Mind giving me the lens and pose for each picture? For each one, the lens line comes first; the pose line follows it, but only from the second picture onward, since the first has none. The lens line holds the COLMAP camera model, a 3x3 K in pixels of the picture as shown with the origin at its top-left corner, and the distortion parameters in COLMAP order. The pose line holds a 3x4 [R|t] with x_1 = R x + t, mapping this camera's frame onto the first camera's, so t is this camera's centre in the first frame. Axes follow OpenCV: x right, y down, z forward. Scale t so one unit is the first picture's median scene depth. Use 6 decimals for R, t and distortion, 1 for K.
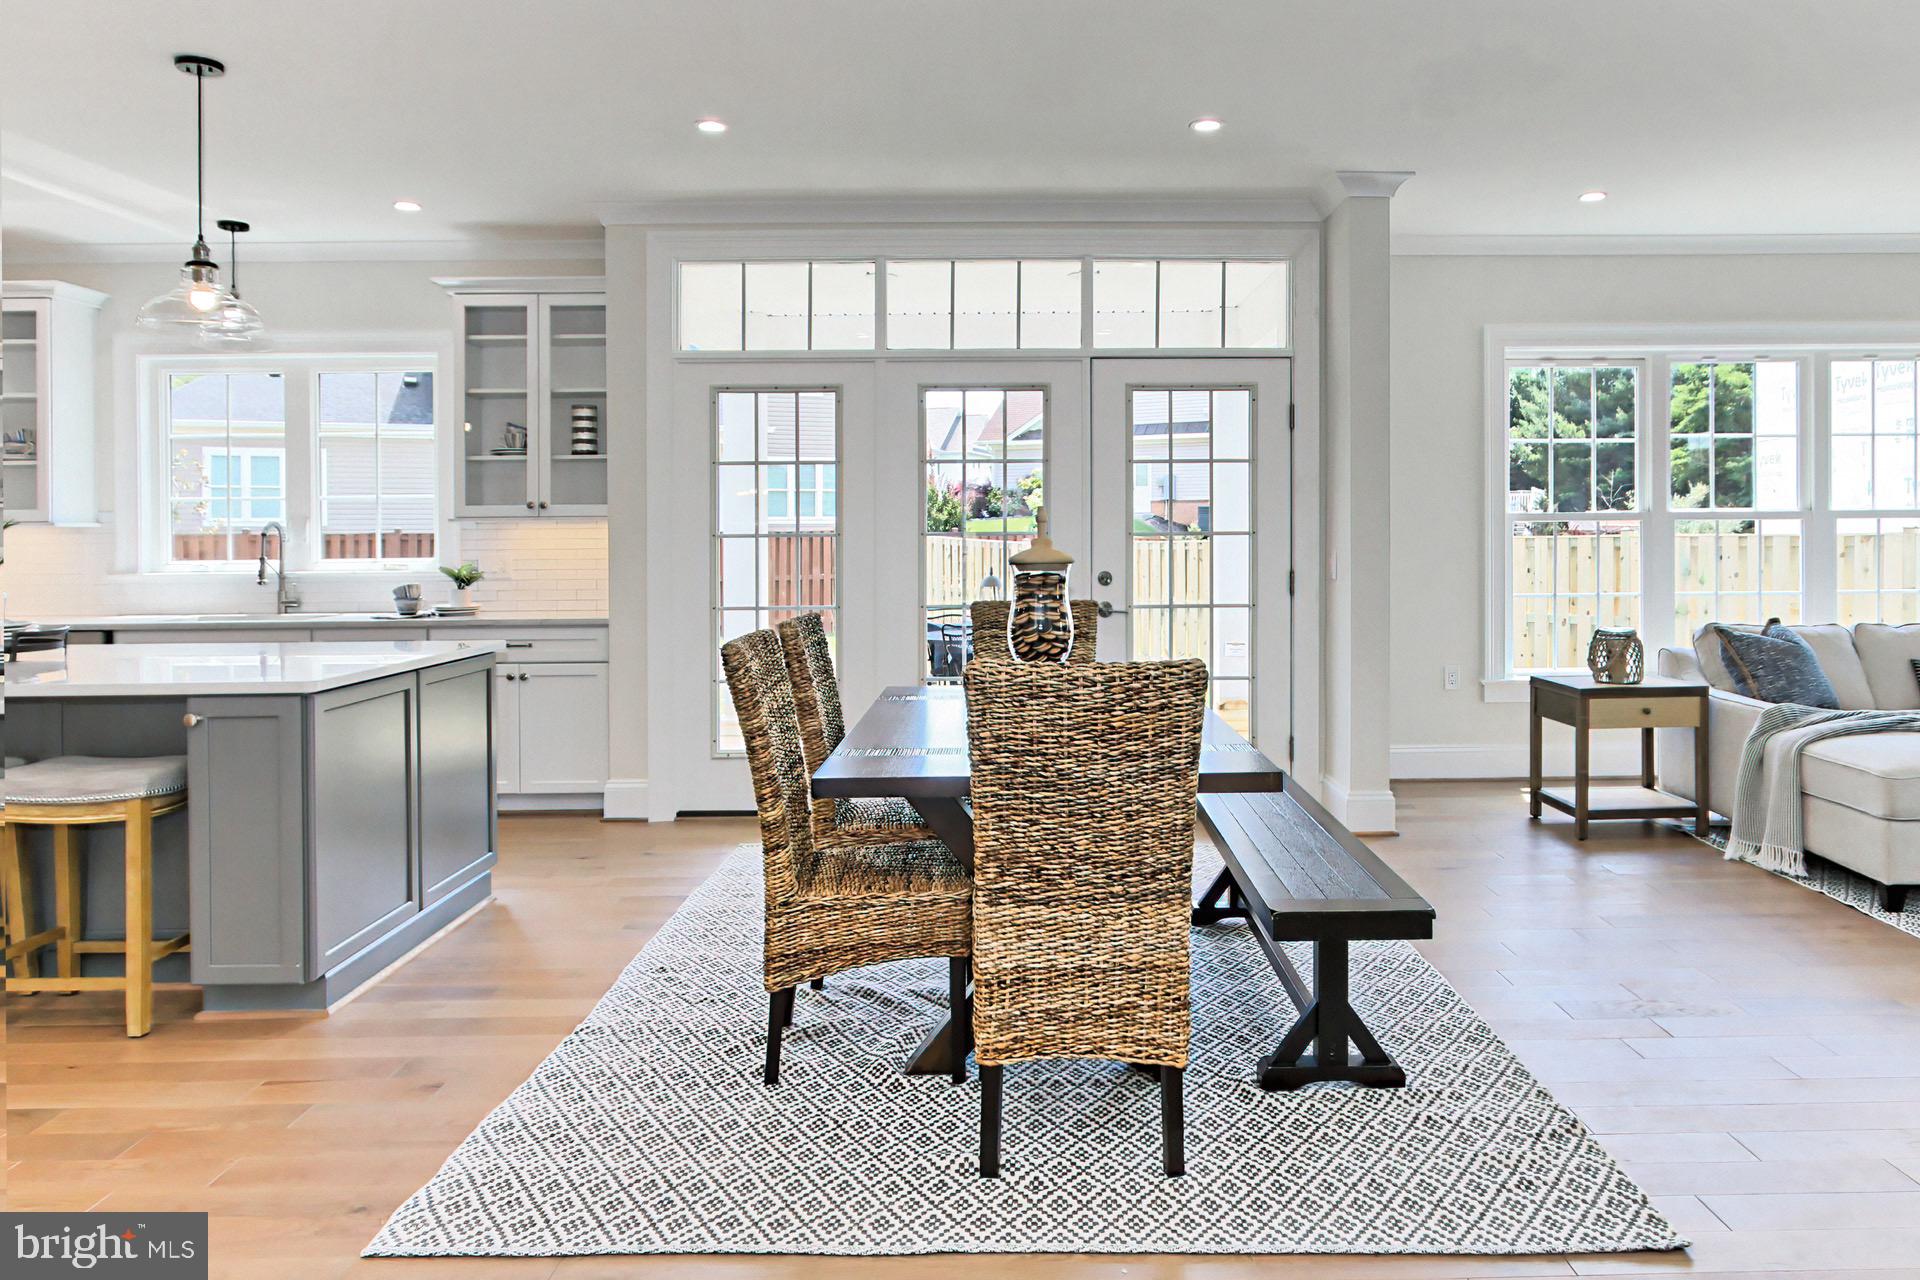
lens RADIAL K [[1165.8, 0, 990.4], [0, 1165.8, 539.4], [0, 0, 1]] dist [-0.005335, -0.000240]
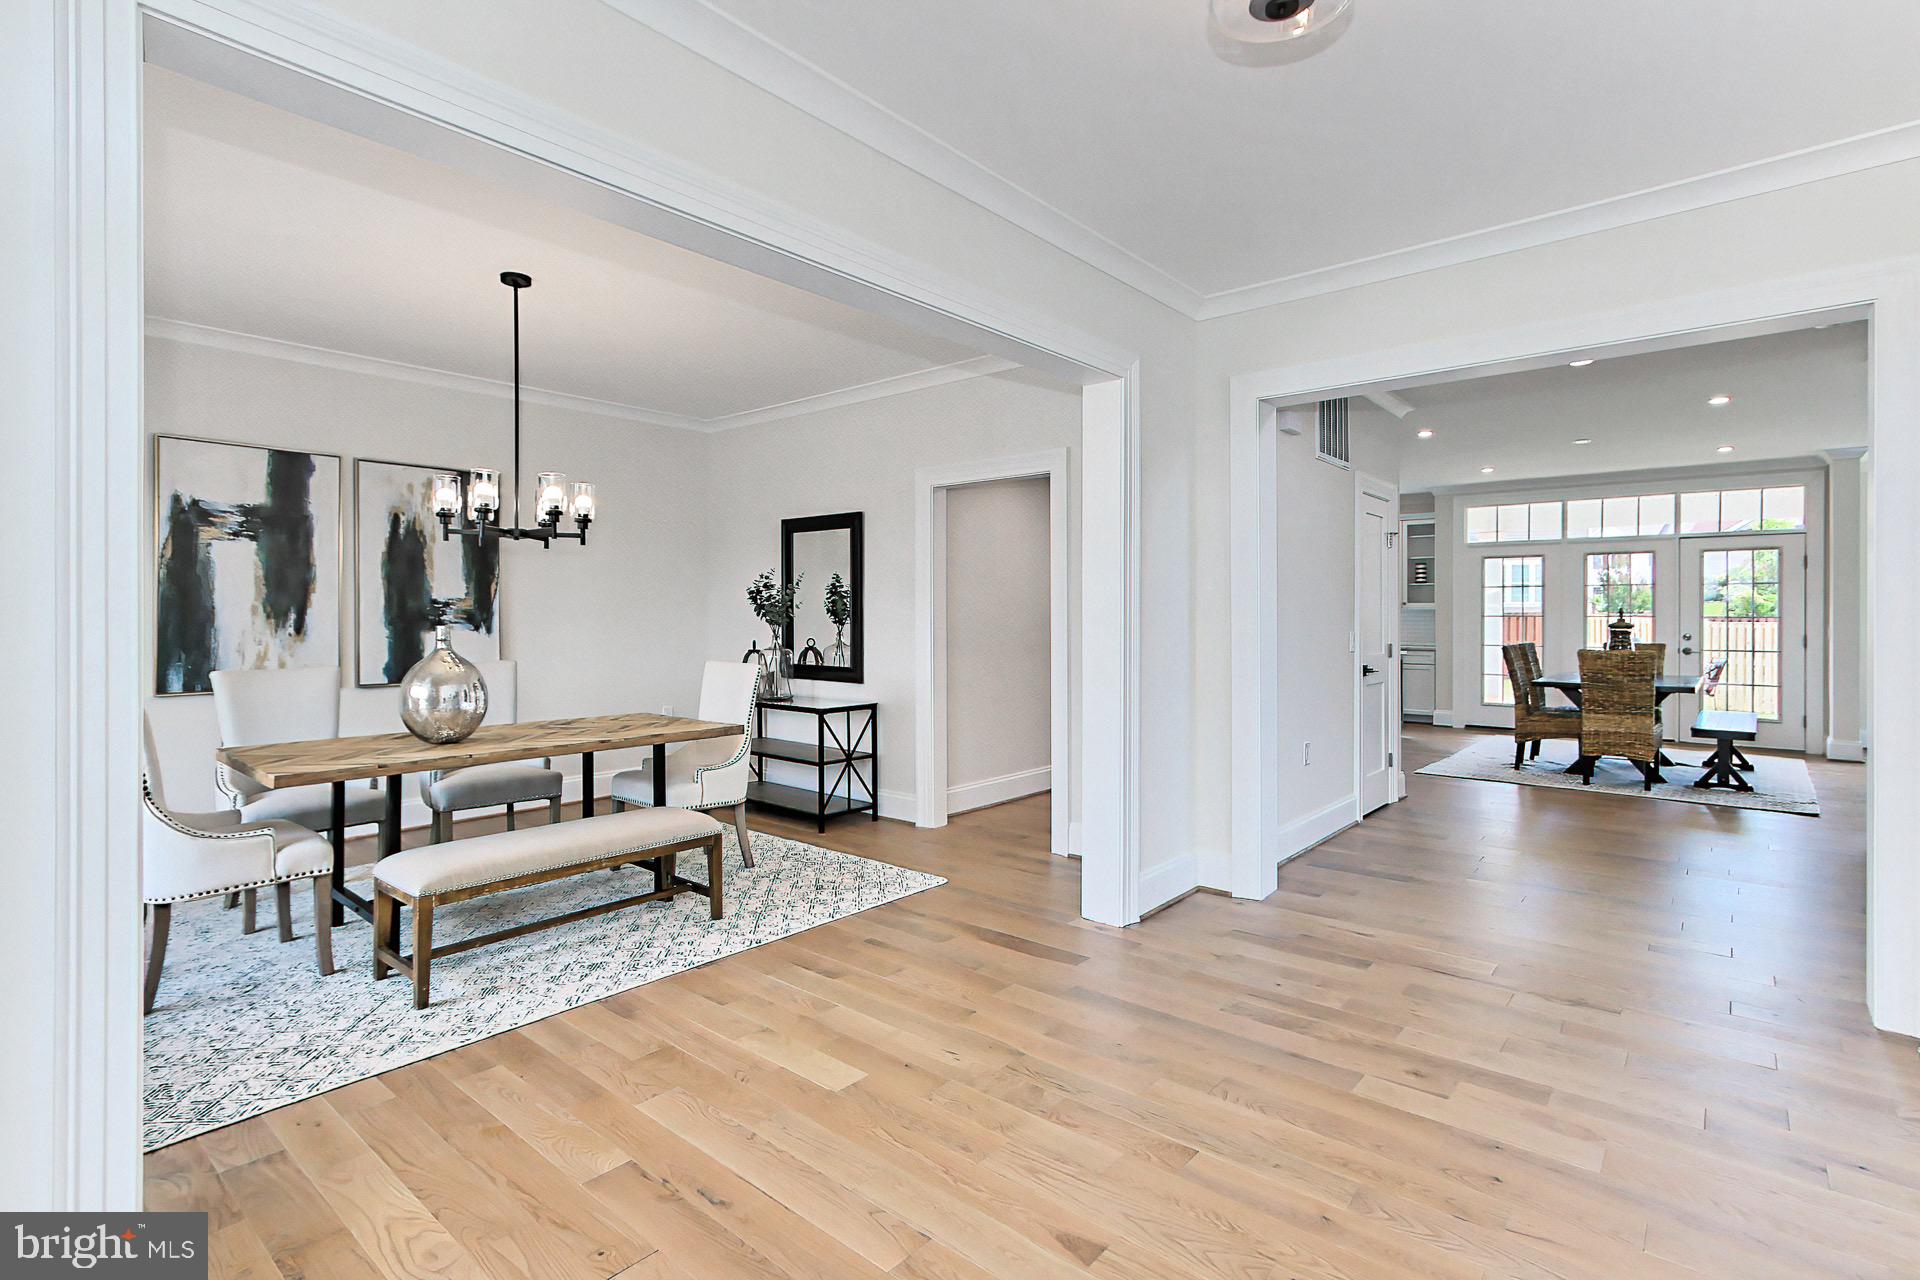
lens RADIAL K [[907.4, 0, 935.7], [0, 907.4, 615.0], [0, 0, 1]] dist [0.001204, 0.000603]
pose [[0.749789, 0.008539, -0.661621, 0.171509], [-0.012099, 0.999926, -0.000806, 0.009523], [0.661566, 0.008609, 0.749838, -1.241097]]
